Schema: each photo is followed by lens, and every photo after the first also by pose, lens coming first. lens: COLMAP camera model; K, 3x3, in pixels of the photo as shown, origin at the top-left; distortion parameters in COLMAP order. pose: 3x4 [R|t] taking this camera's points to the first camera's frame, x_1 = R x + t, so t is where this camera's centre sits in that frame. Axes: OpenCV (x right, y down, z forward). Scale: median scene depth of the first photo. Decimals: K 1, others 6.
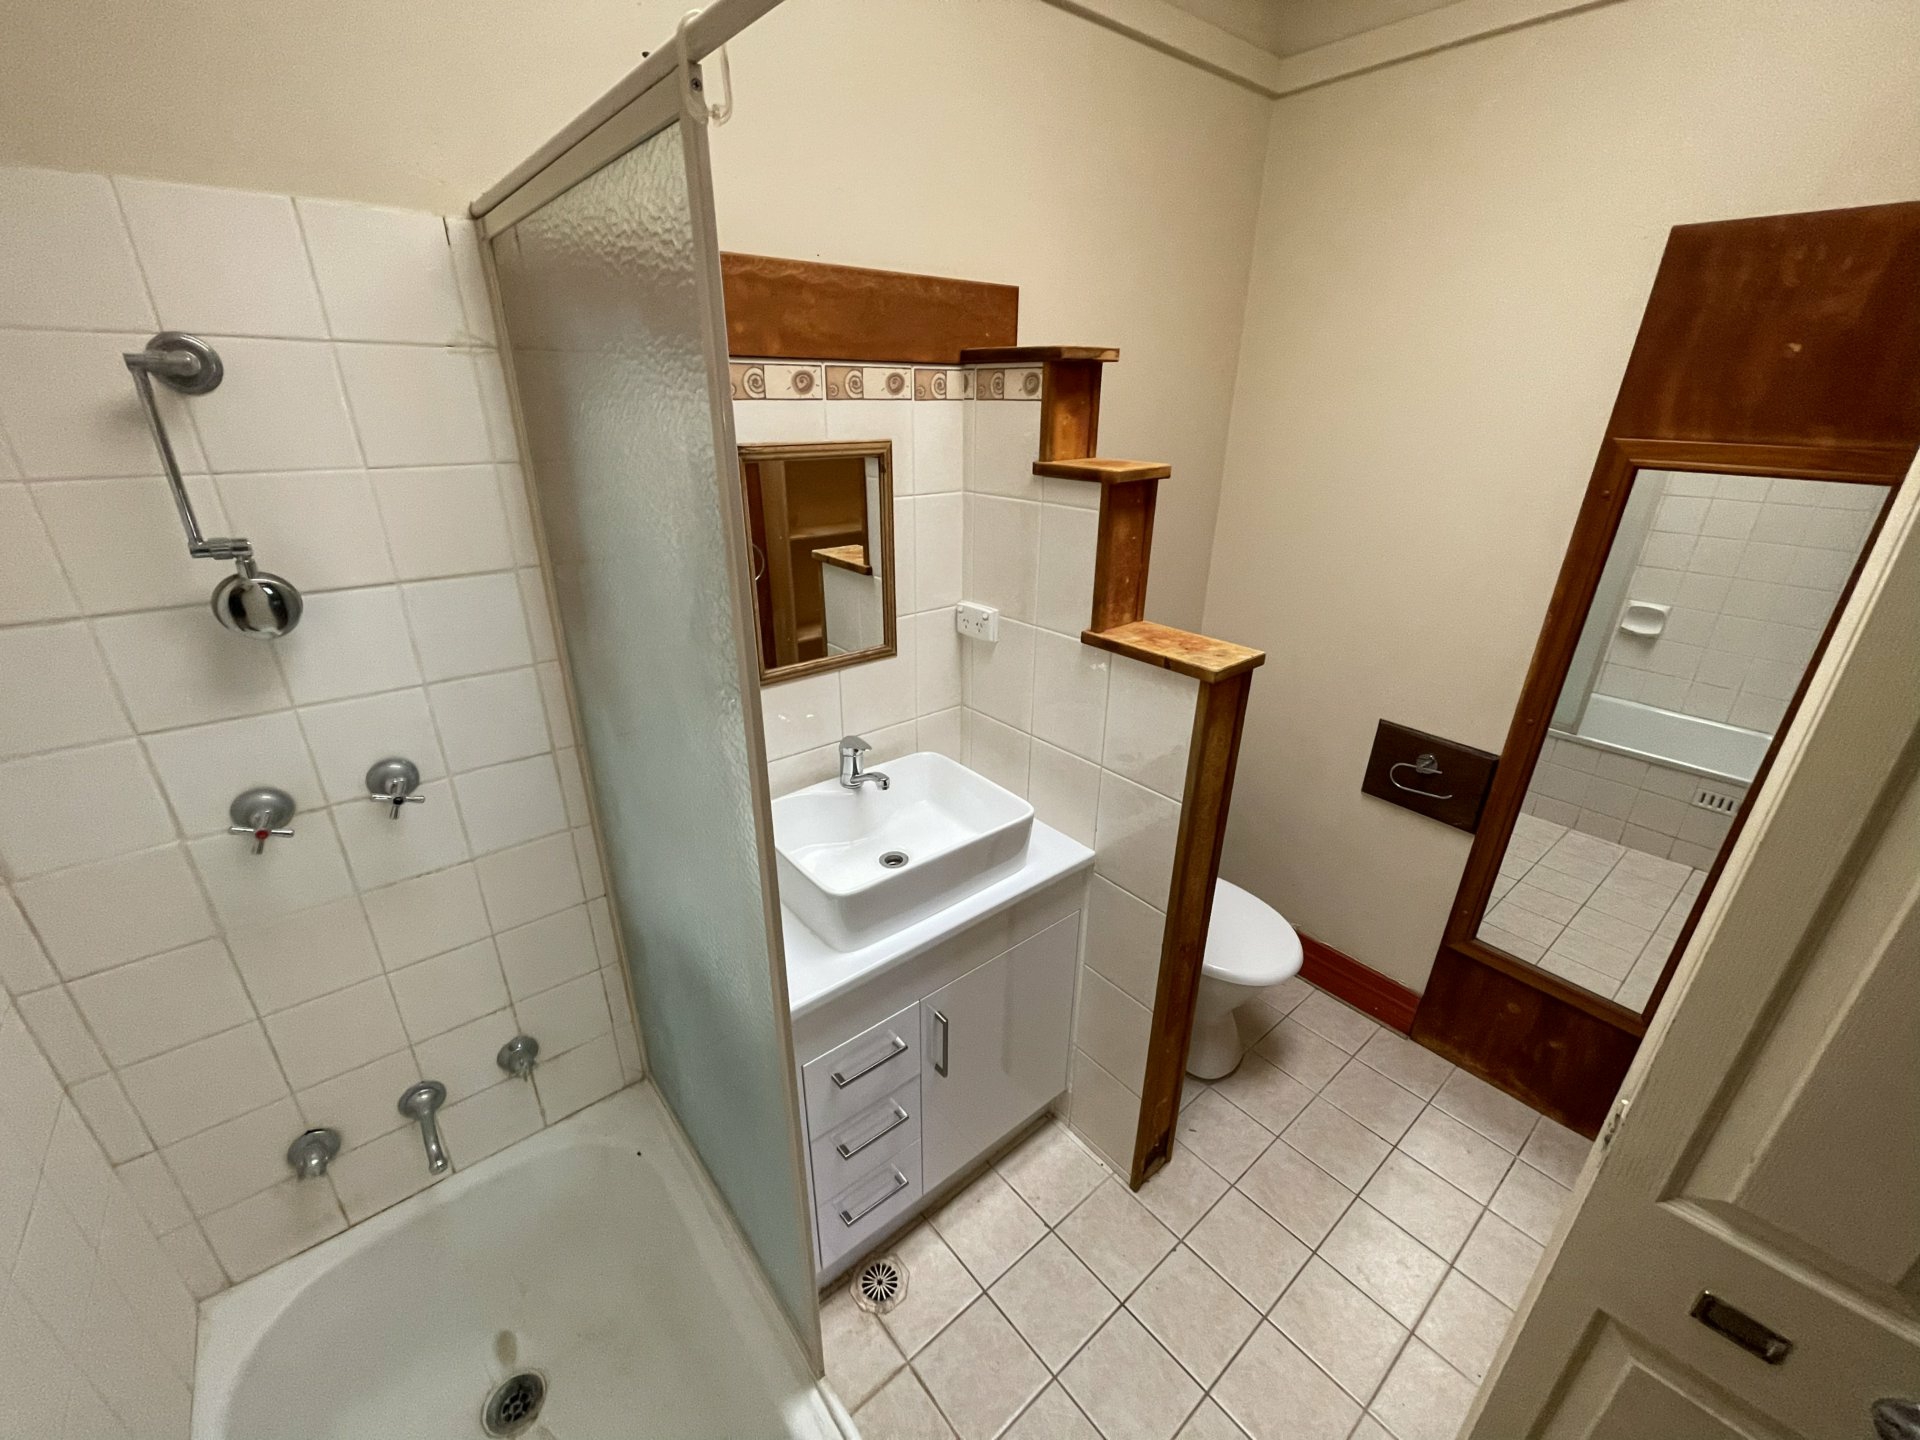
lens RADIAL K [[767.8, 0, 960.0], [0, 767.8, 720.0], [0, 0, 1]] dist [0.000789, 0.000072]
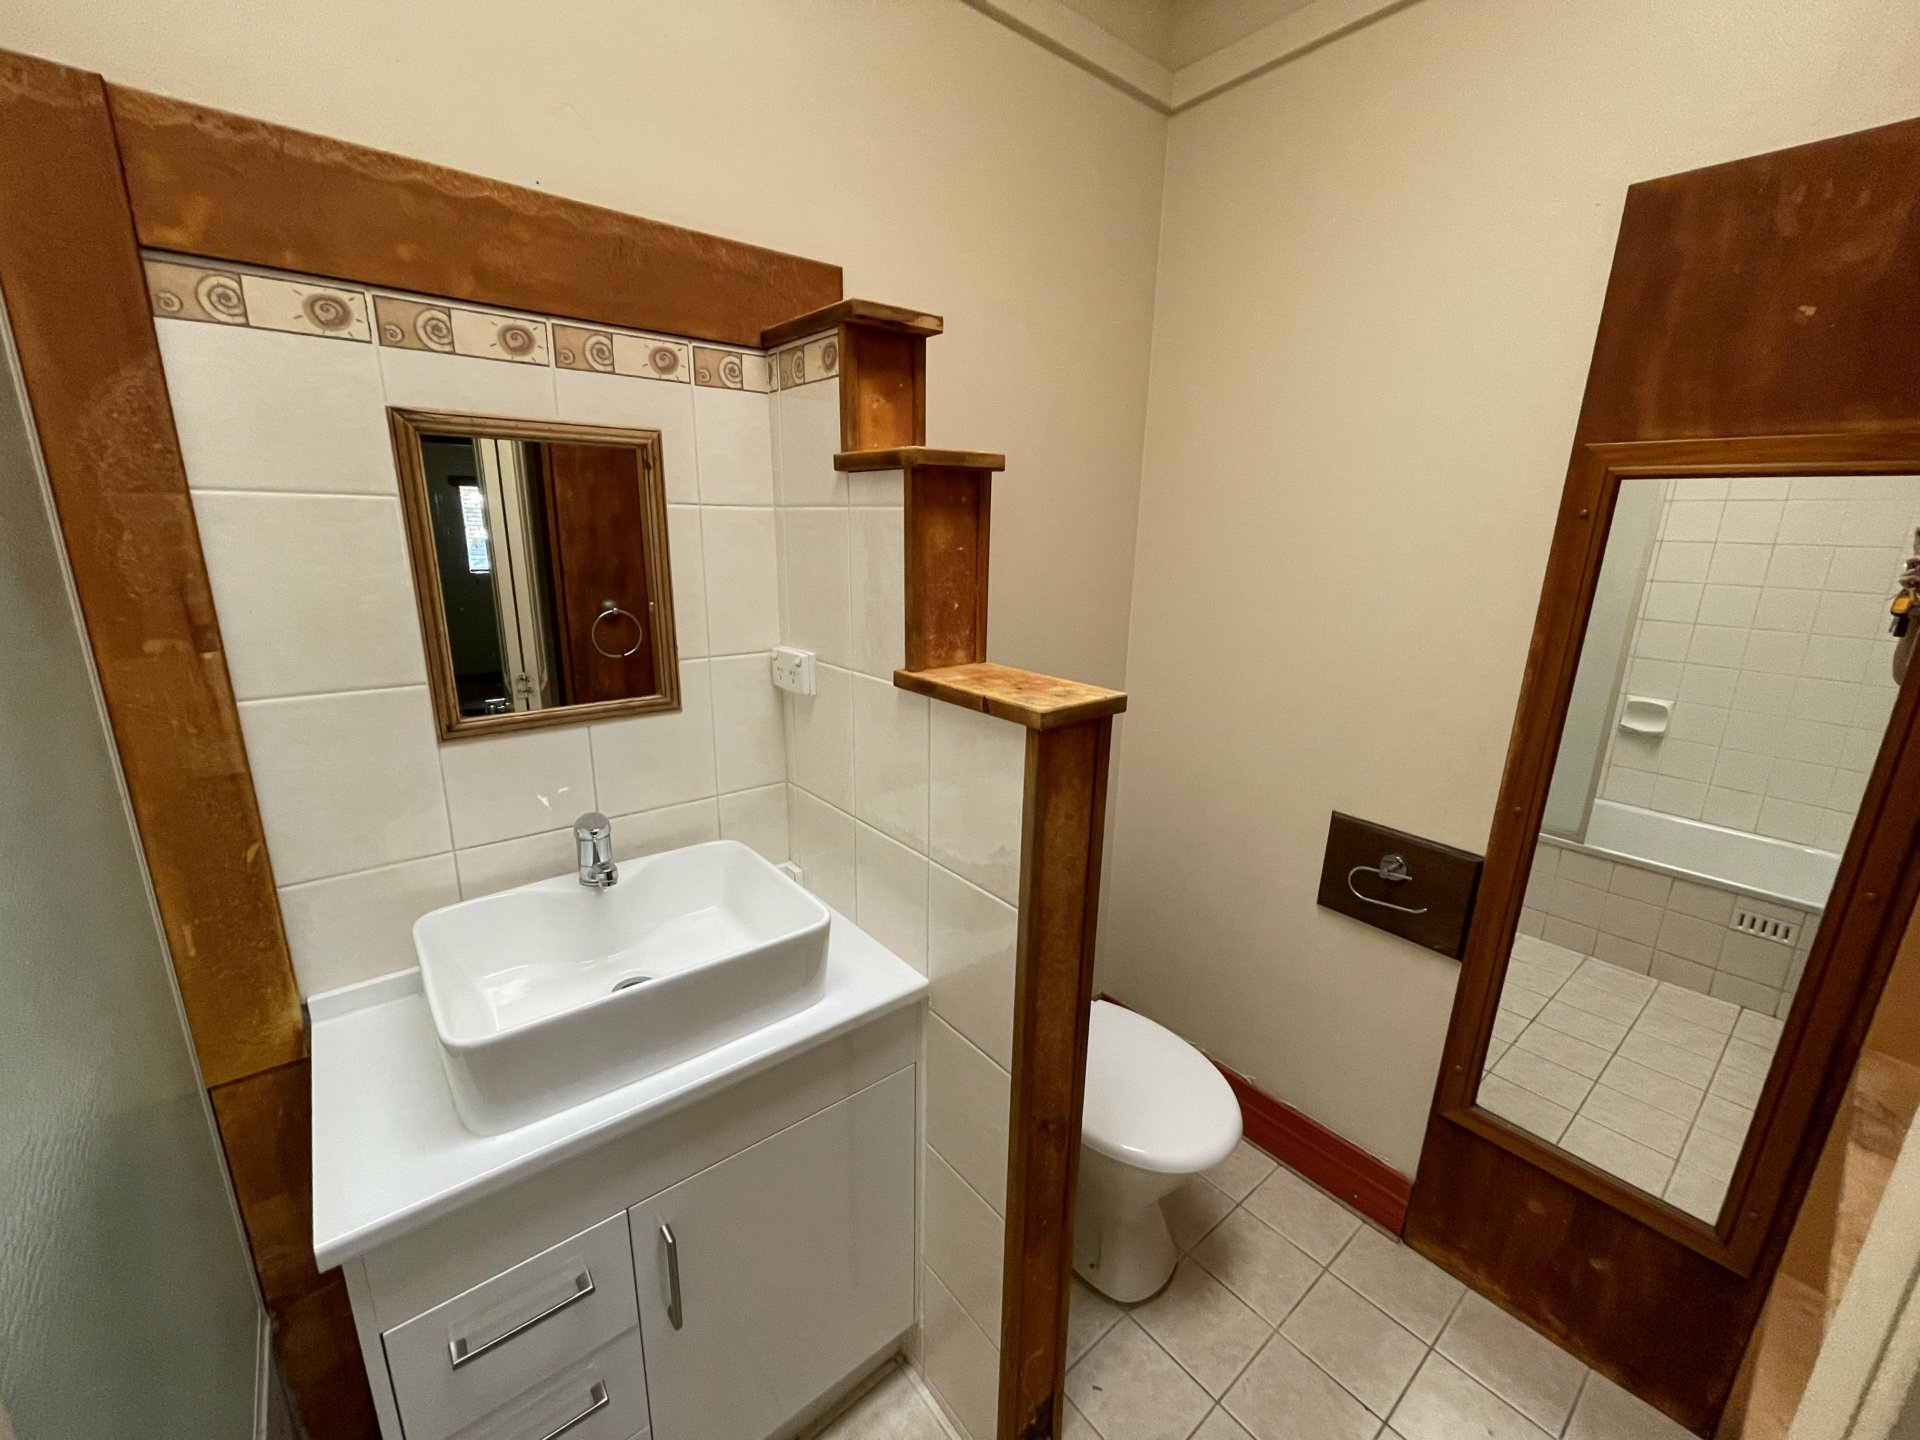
lens RADIAL K [[763.4, 0, 960.0], [0, 763.4, 720.0], [0, 0, 1]] dist [0.001638, 0.000074]
pose [[0.999919, 0.011762, -0.004897, 0.219171], [-0.012361, 0.988769, -0.148942, 0.039208], [0.003090, 0.148991, 0.988834, 0.268402]]
